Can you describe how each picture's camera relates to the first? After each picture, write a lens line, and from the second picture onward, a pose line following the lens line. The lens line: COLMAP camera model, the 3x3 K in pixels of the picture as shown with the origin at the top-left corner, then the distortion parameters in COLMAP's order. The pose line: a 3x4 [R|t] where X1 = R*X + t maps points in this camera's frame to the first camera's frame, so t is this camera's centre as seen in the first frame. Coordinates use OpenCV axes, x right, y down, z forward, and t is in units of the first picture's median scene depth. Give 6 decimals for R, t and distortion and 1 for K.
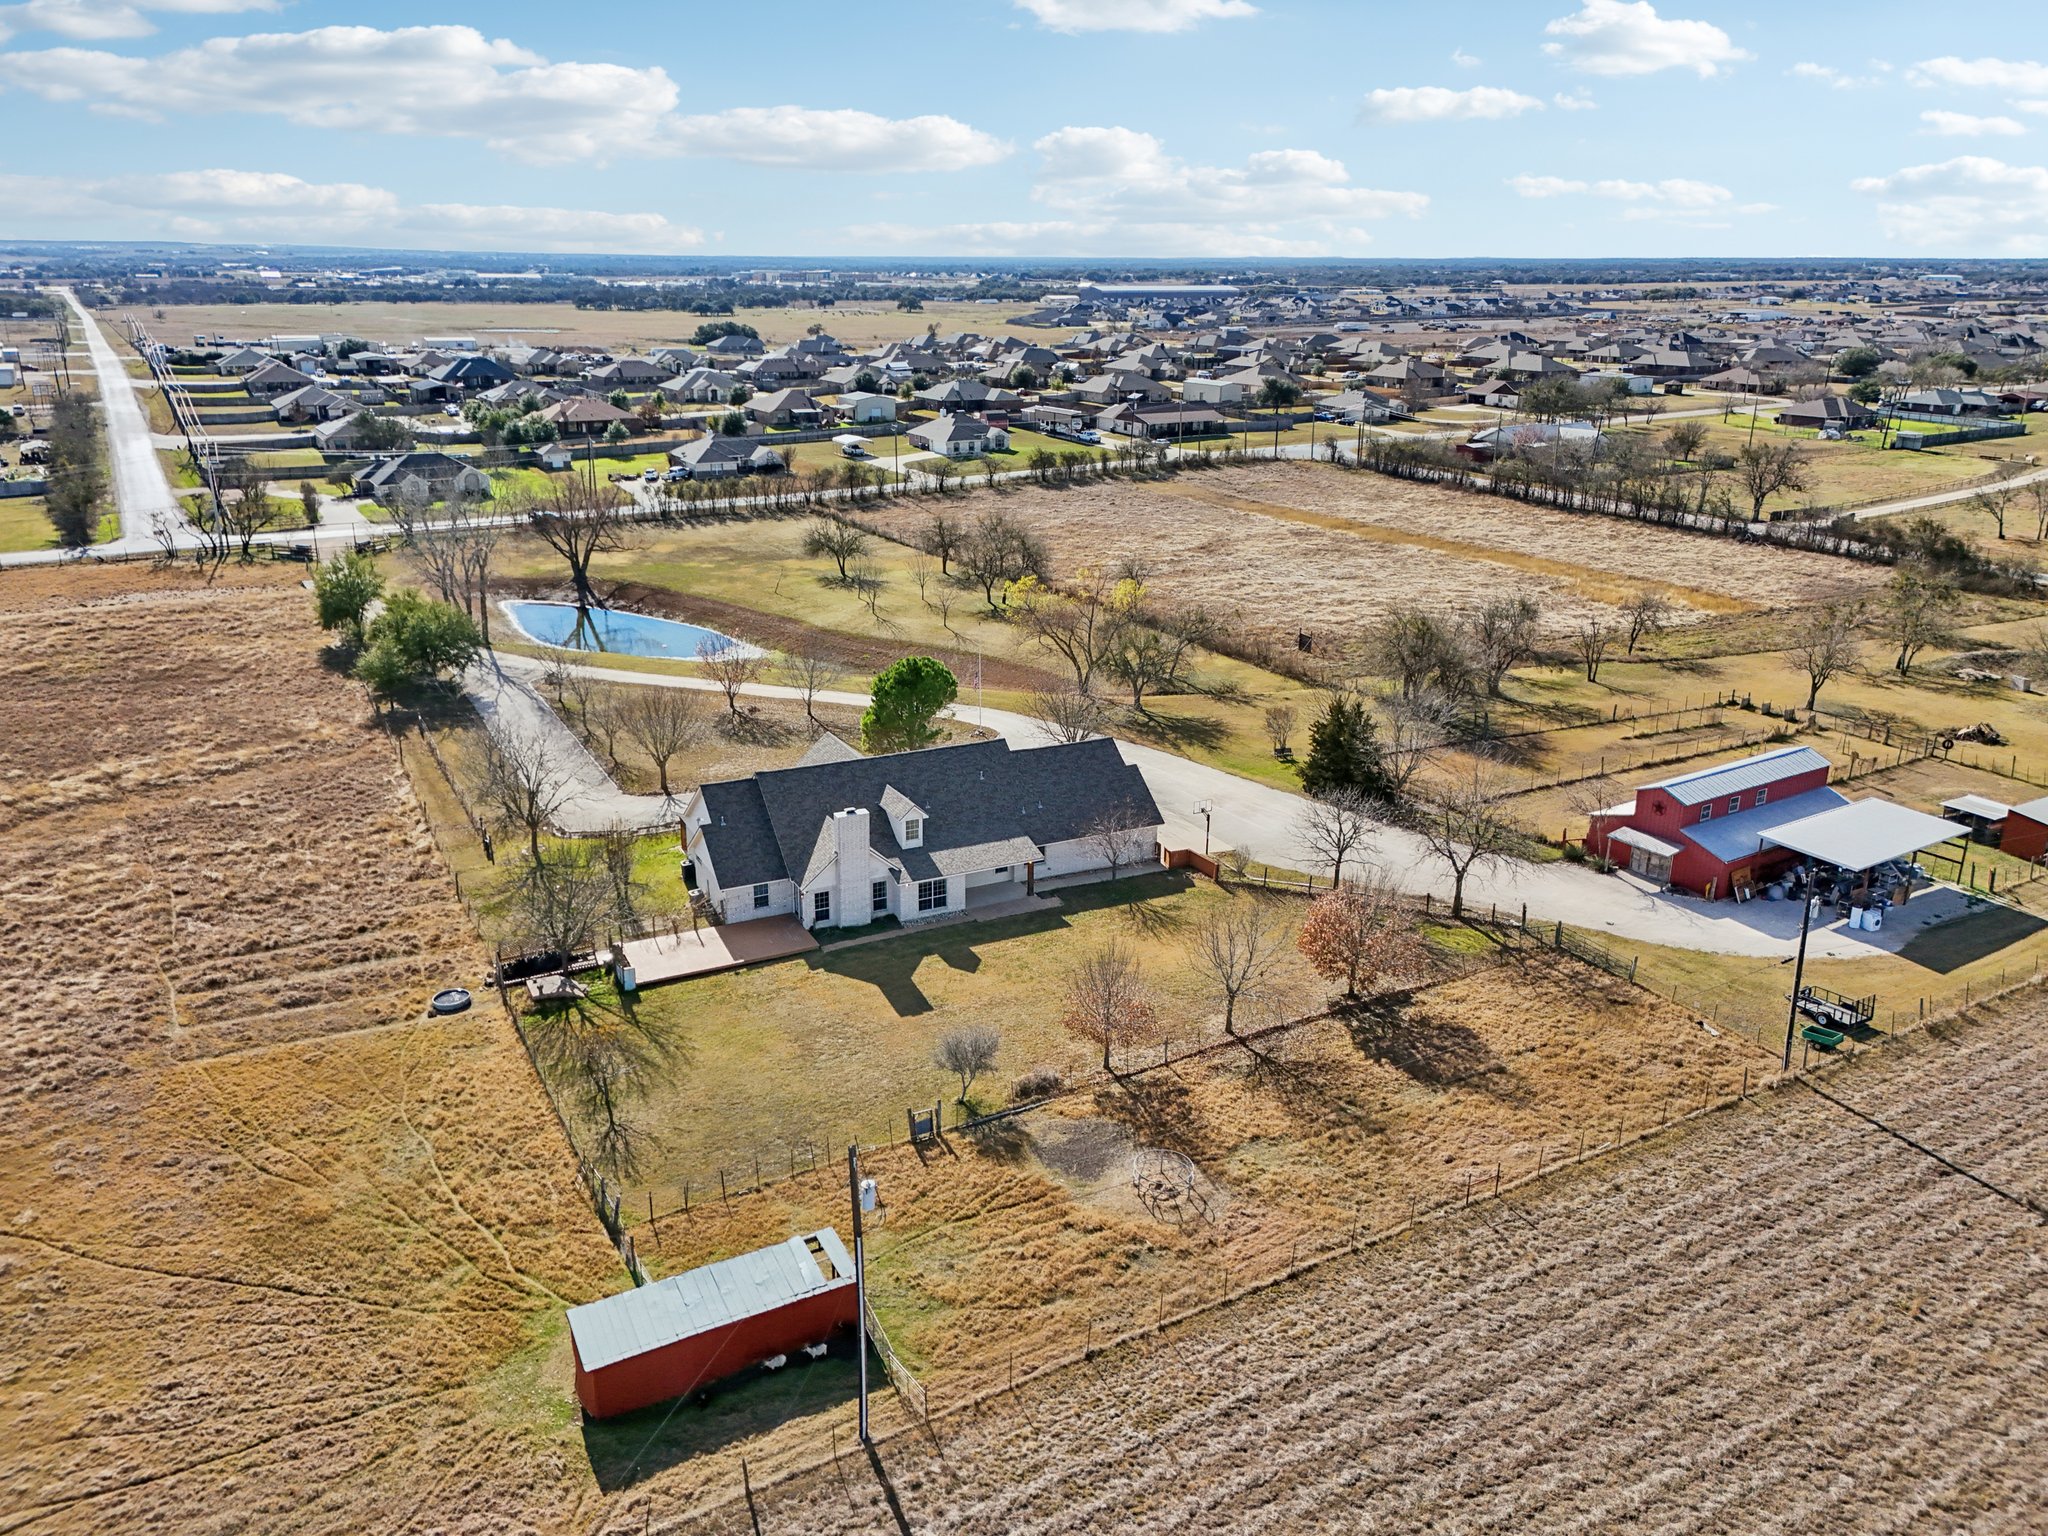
lens RADIAL K [[1511.9, 0, 1018.4], [0, 1511.9, 771.4], [0, 0, 1]] dist [0.091895, -0.096025]
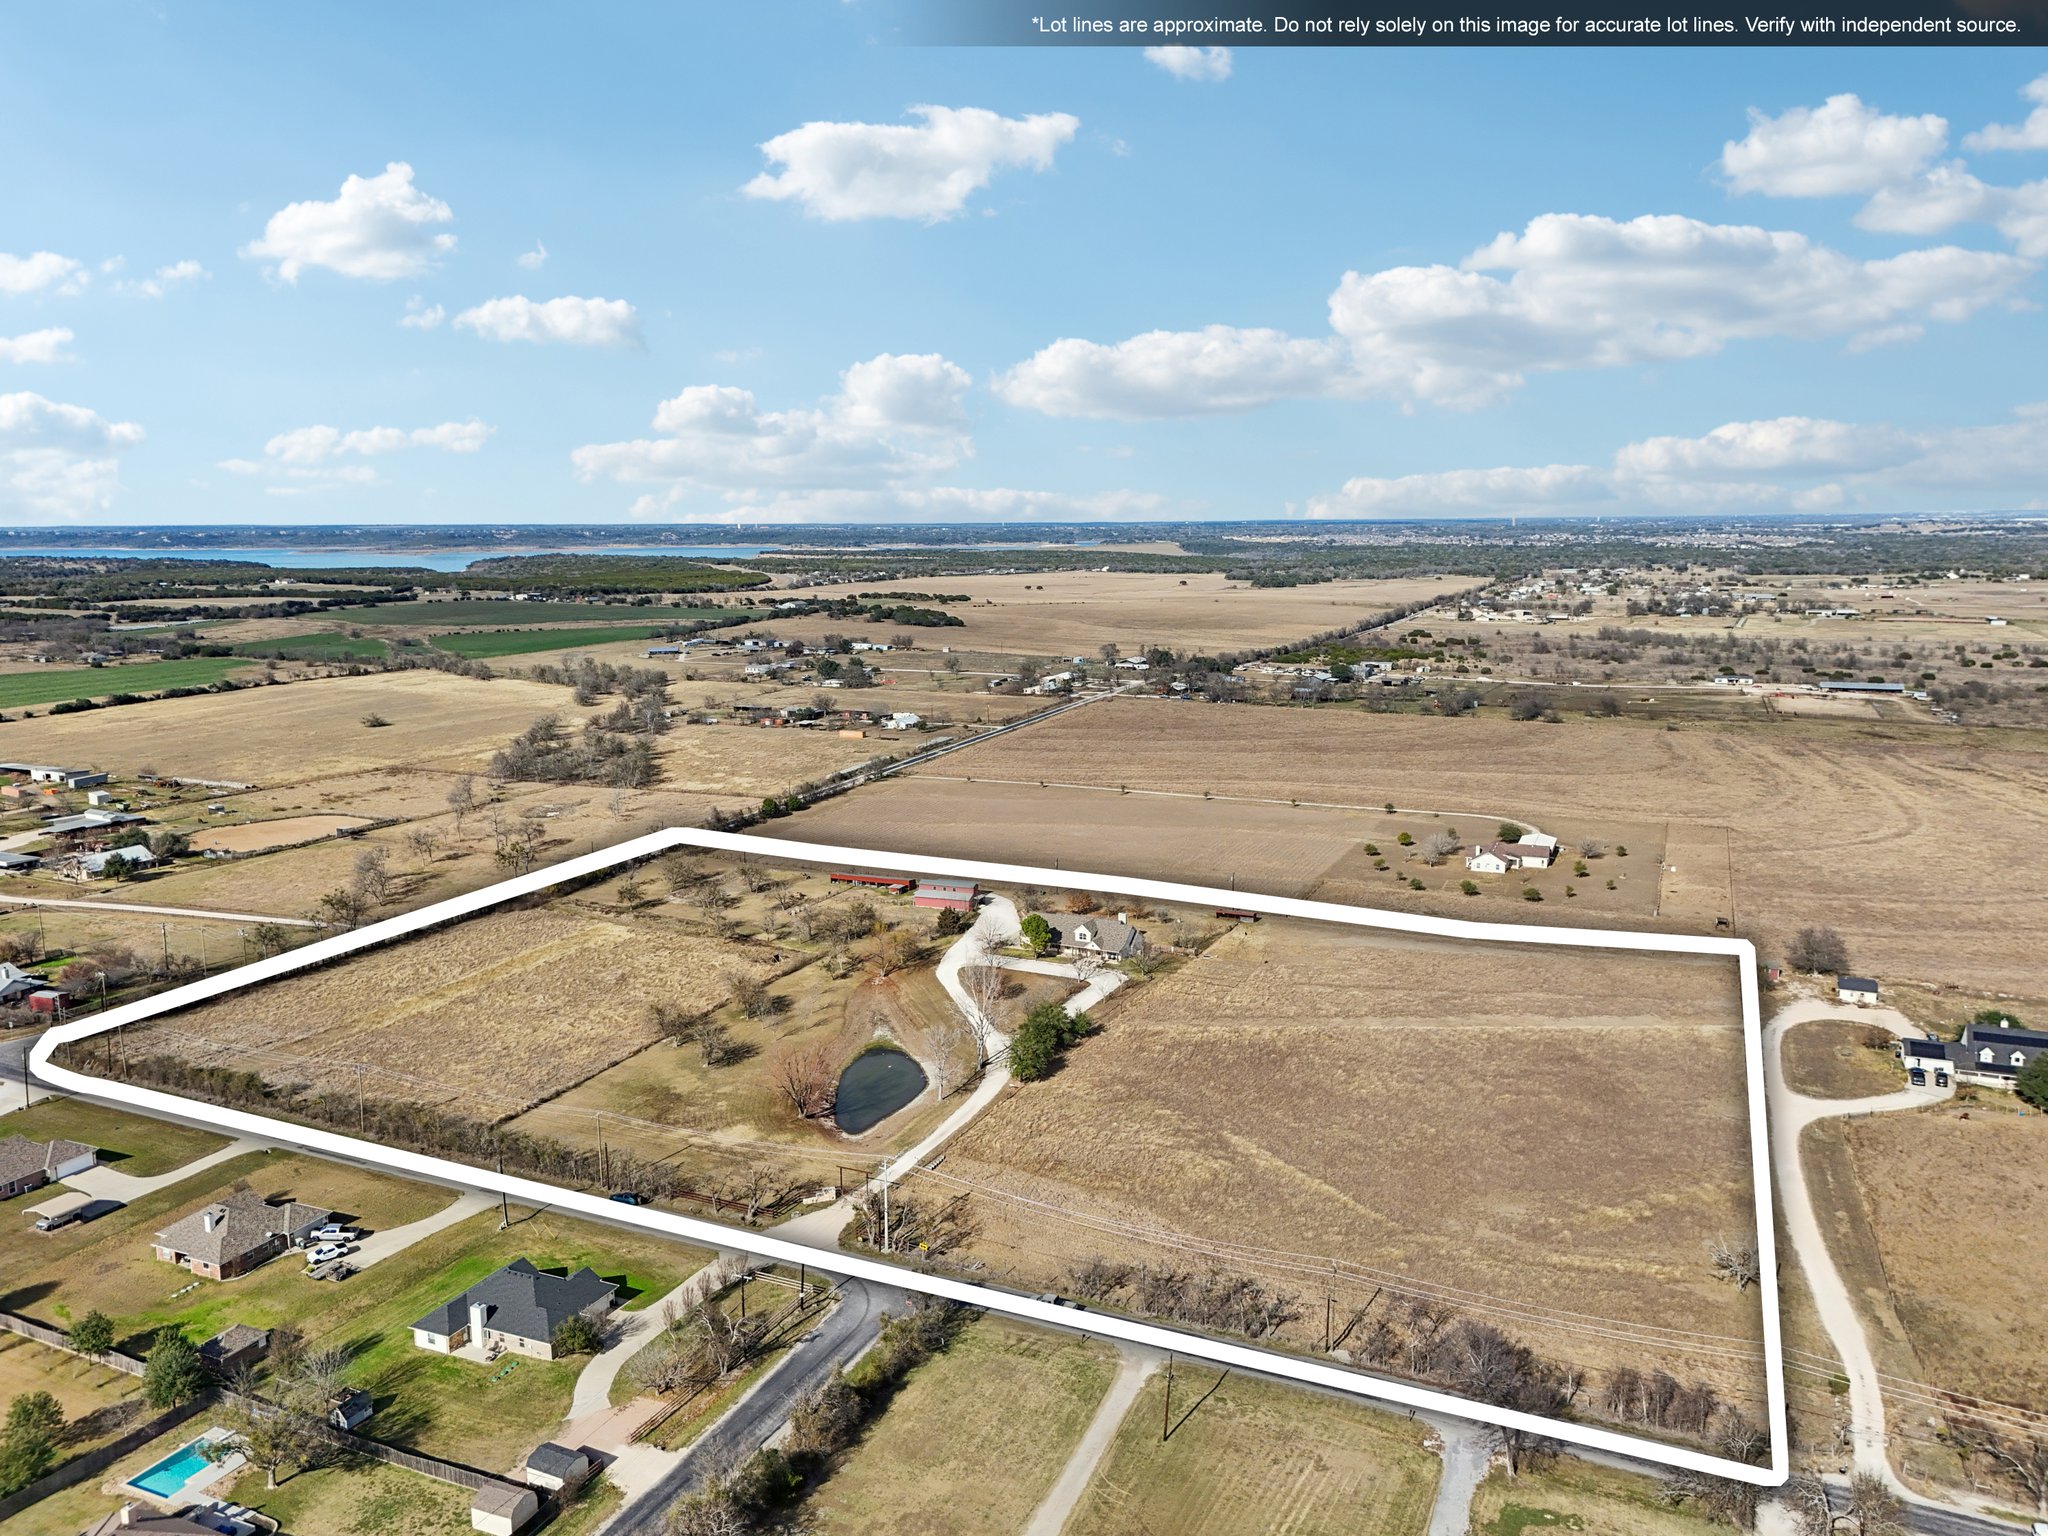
lens RADIAL K [[1520.5, 0, 1018.7], [0, 1520.5, 763.9], [0, 0, 1]] dist [0.113106, -0.133750]
pose [[-0.580048, -0.131124, 0.803960, -2.916068], [0.265705, 0.902522, 0.338902, -1.646551], [-0.770030, 0.410195, -0.488666, 2.775942]]
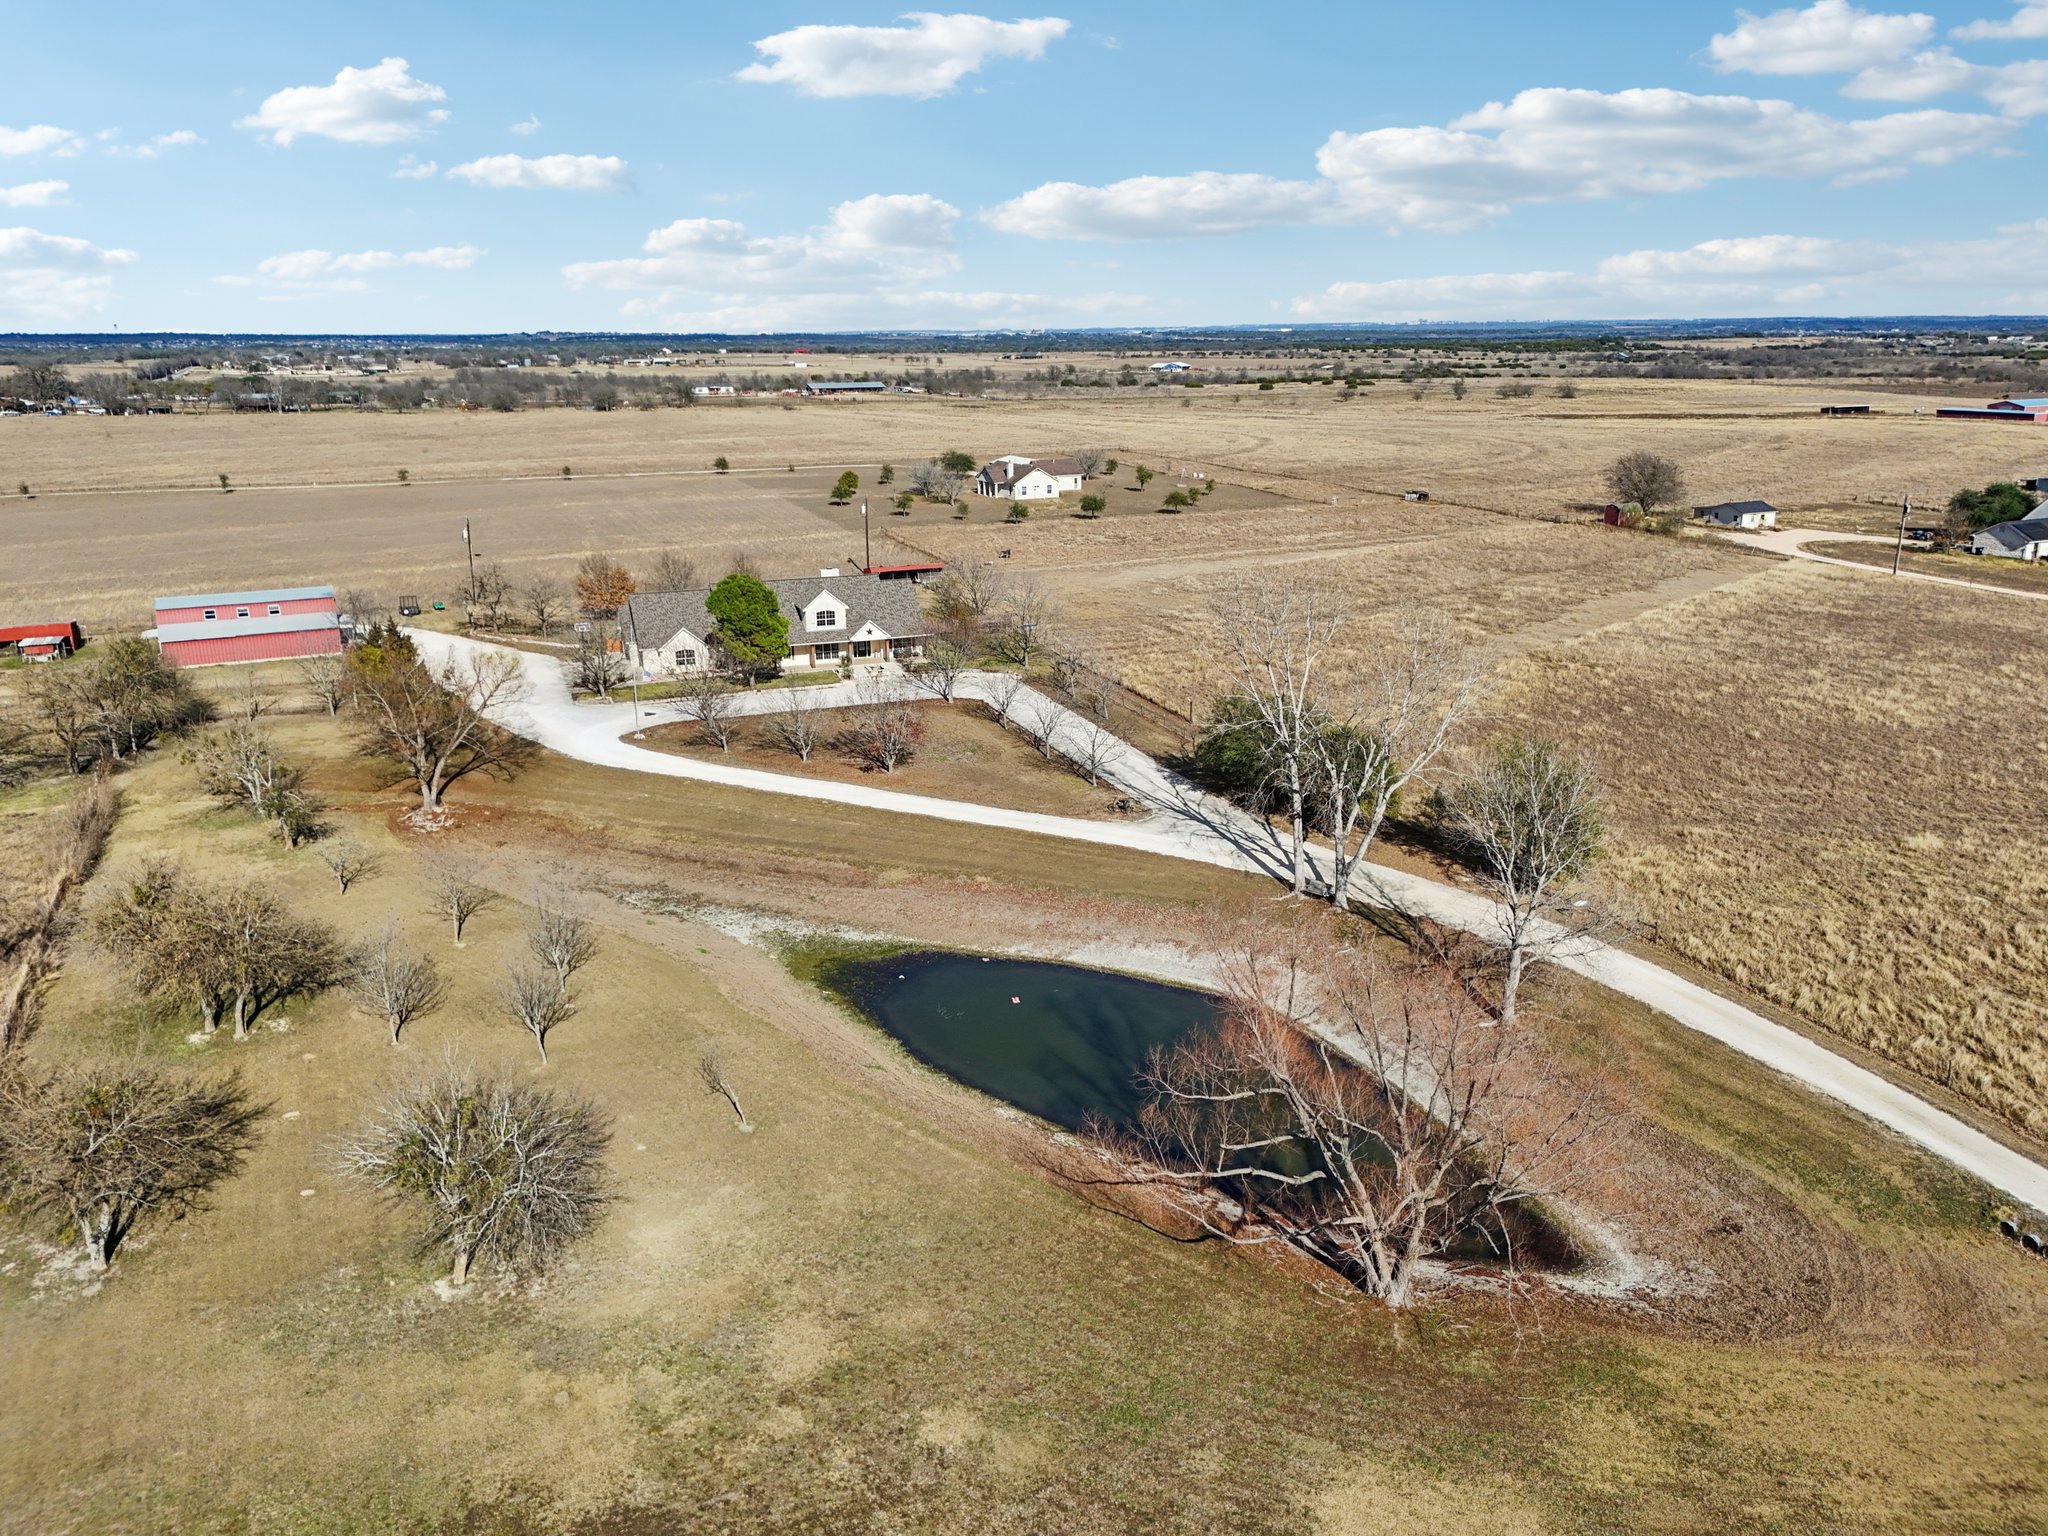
lens RADIAL K [[1520.5, 0, 1018.7], [0, 1520.5, 763.9], [0, 0, 1]] dist [0.113106, -0.133750]
pose [[-0.992740, -0.027611, 0.117069, -0.506313], [0.043512, 0.824944, 0.563538, -0.731329], [-0.112135, 0.564540, -0.817753, 2.357854]]
